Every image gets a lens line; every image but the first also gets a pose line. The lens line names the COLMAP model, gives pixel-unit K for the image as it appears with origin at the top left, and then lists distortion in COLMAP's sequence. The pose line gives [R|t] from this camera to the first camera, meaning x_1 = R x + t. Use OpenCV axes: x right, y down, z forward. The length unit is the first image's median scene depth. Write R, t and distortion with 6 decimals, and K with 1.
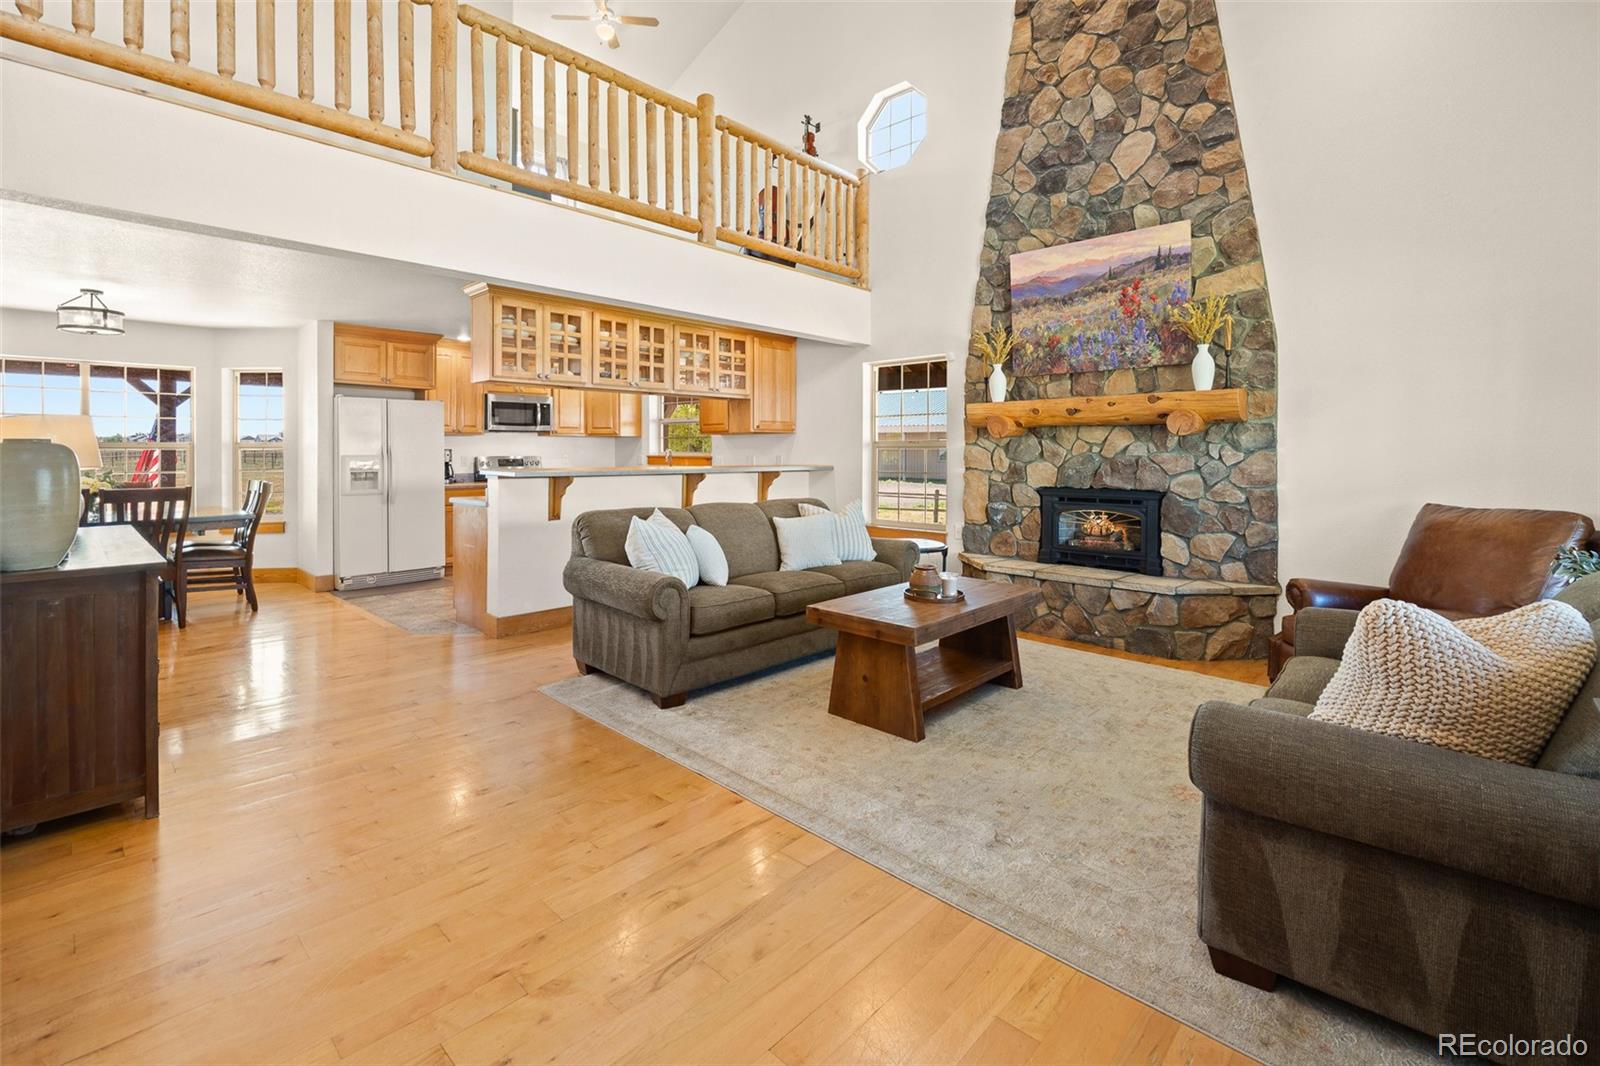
lens RADIAL K [[693.0, 0, 807.5], [0, 693.0, 449.2], [0, 0, 1]] dist [-0.007740, 0.000832]
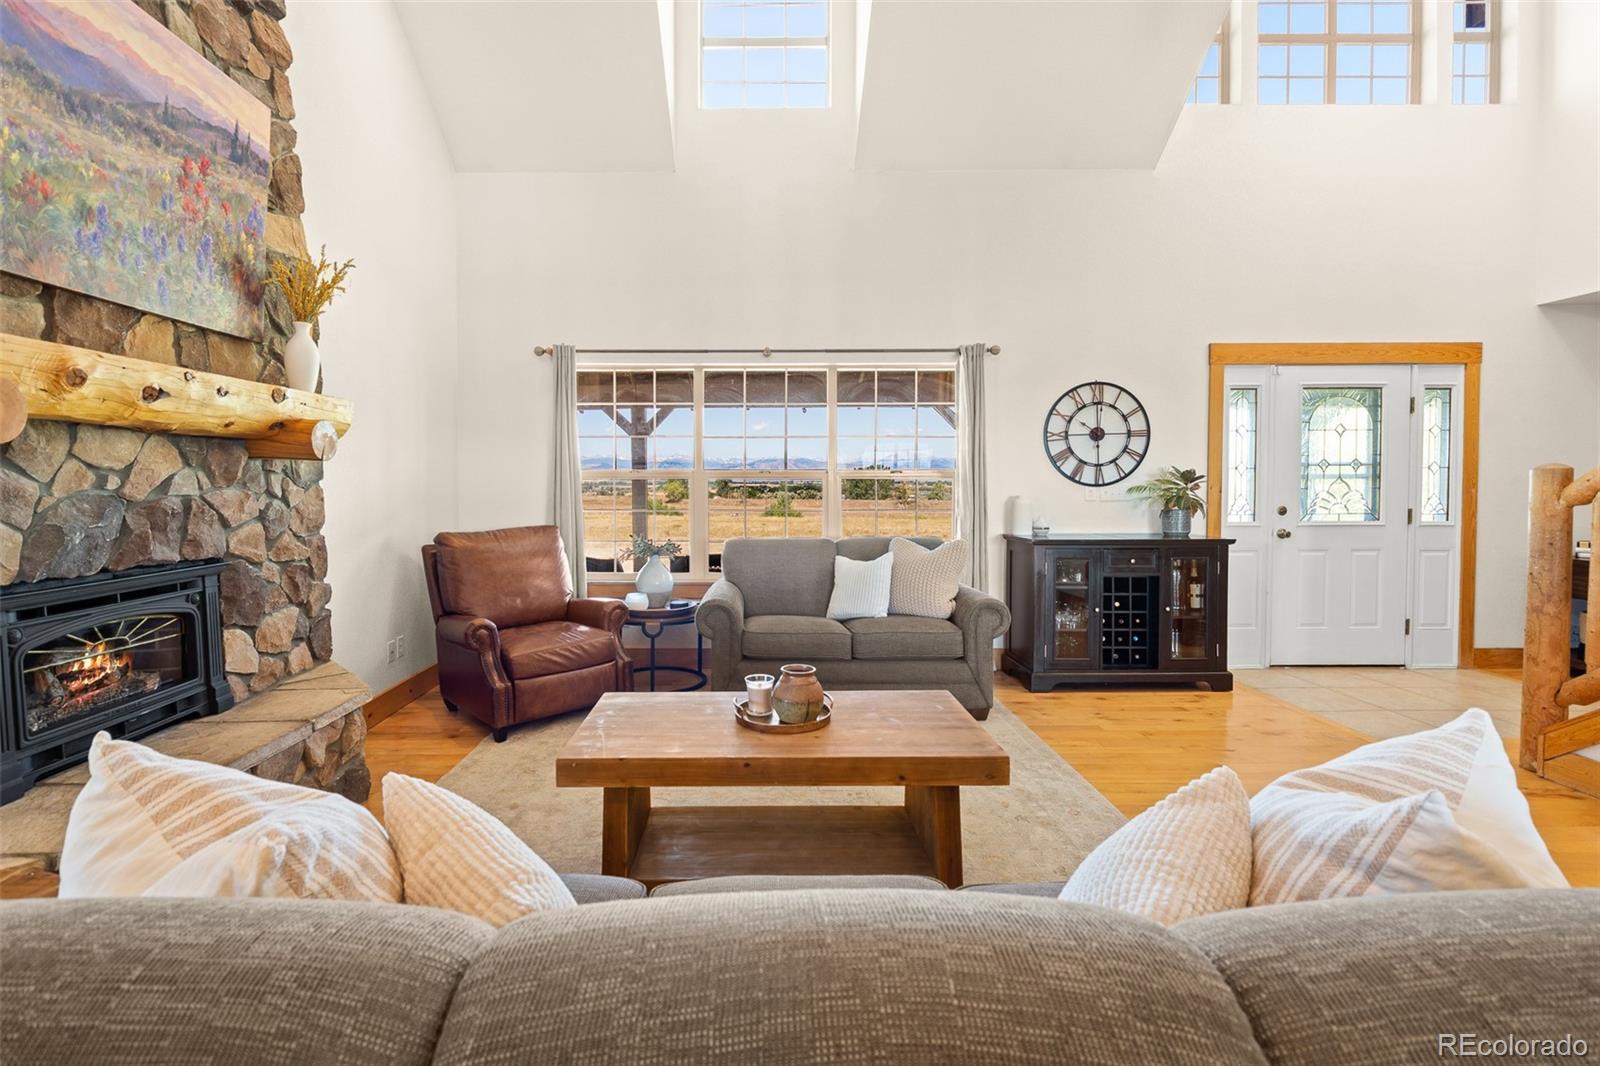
lens RADIAL K [[693.0, 0, 780.8], [0, 693.0, 511.4], [0, 0, 1]] dist [-0.007740, 0.000832]
pose [[-0.686693, -0.027871, 0.726413, -0.119020], [-0.000397, 0.999279, 0.037965, 0.001070], [-0.726947, 0.025782, -0.686209, 0.608316]]
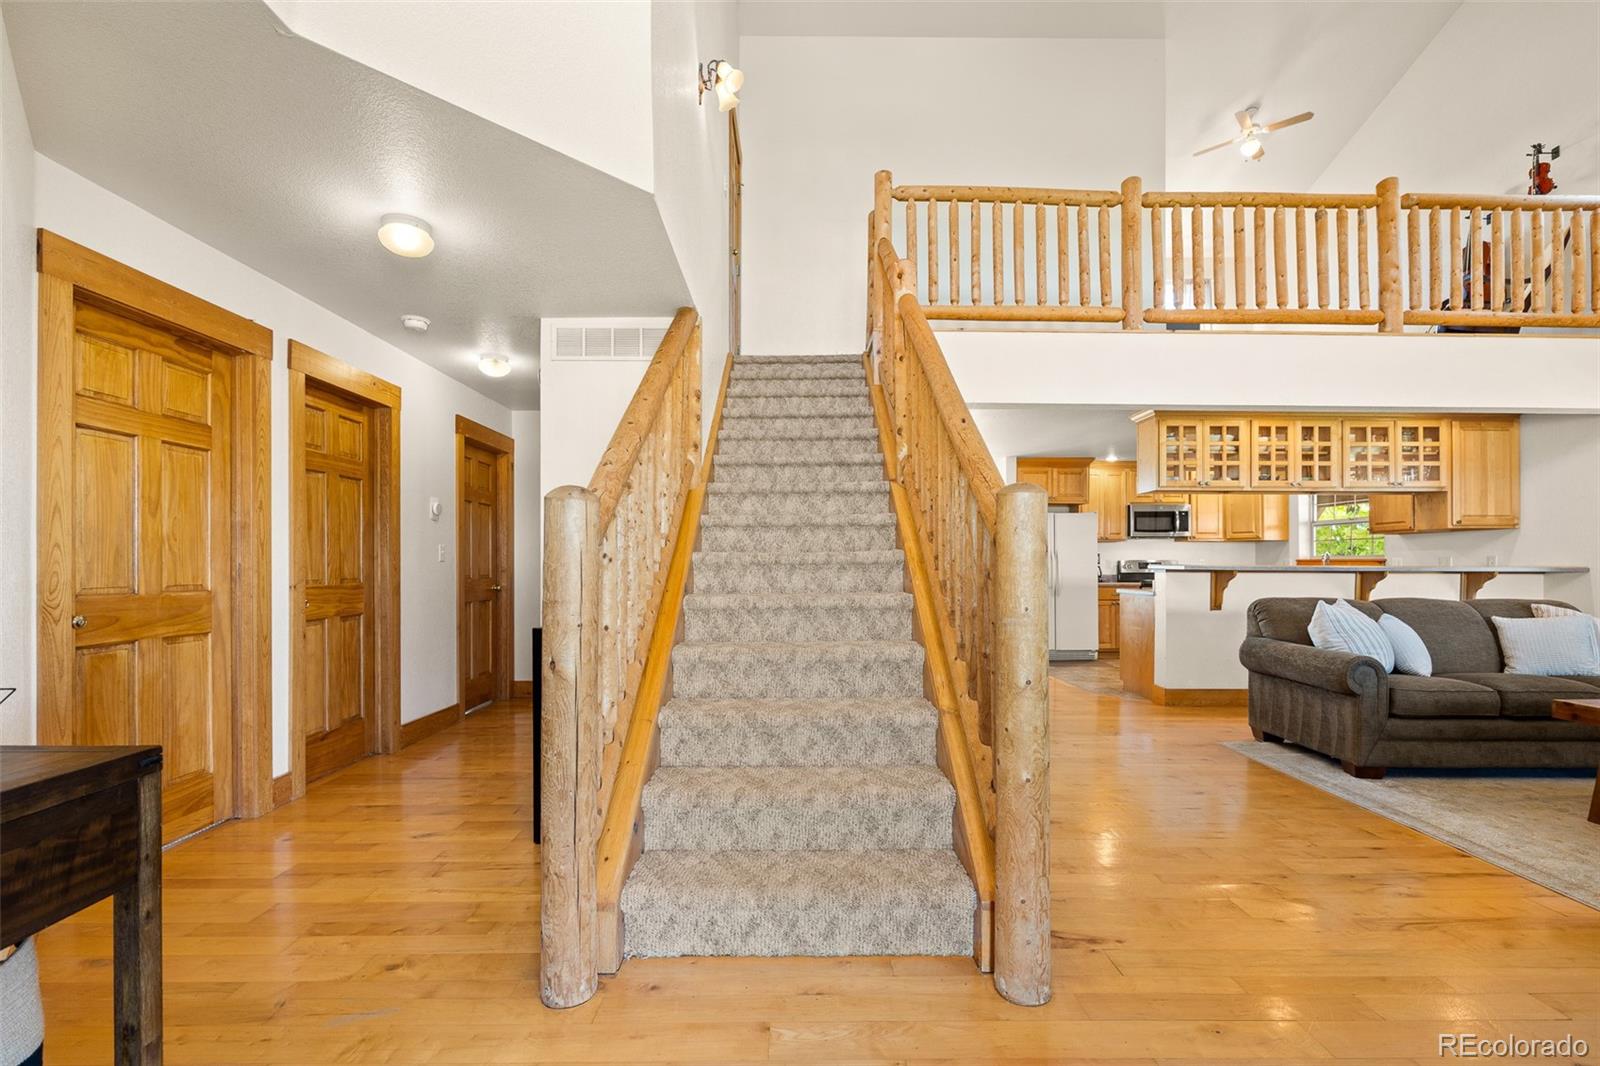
lens RADIAL K [[693.0, 0, 791.4], [0, 693.0, 560.7], [0, 0, 1]] dist [-0.007740, 0.000832]
pose [[0.685068, -0.004024, -0.728468, -0.020619], [-0.002846, 0.999962, -0.008199, 0.033804], [0.728473, 0.007690, 0.685031, -0.277473]]
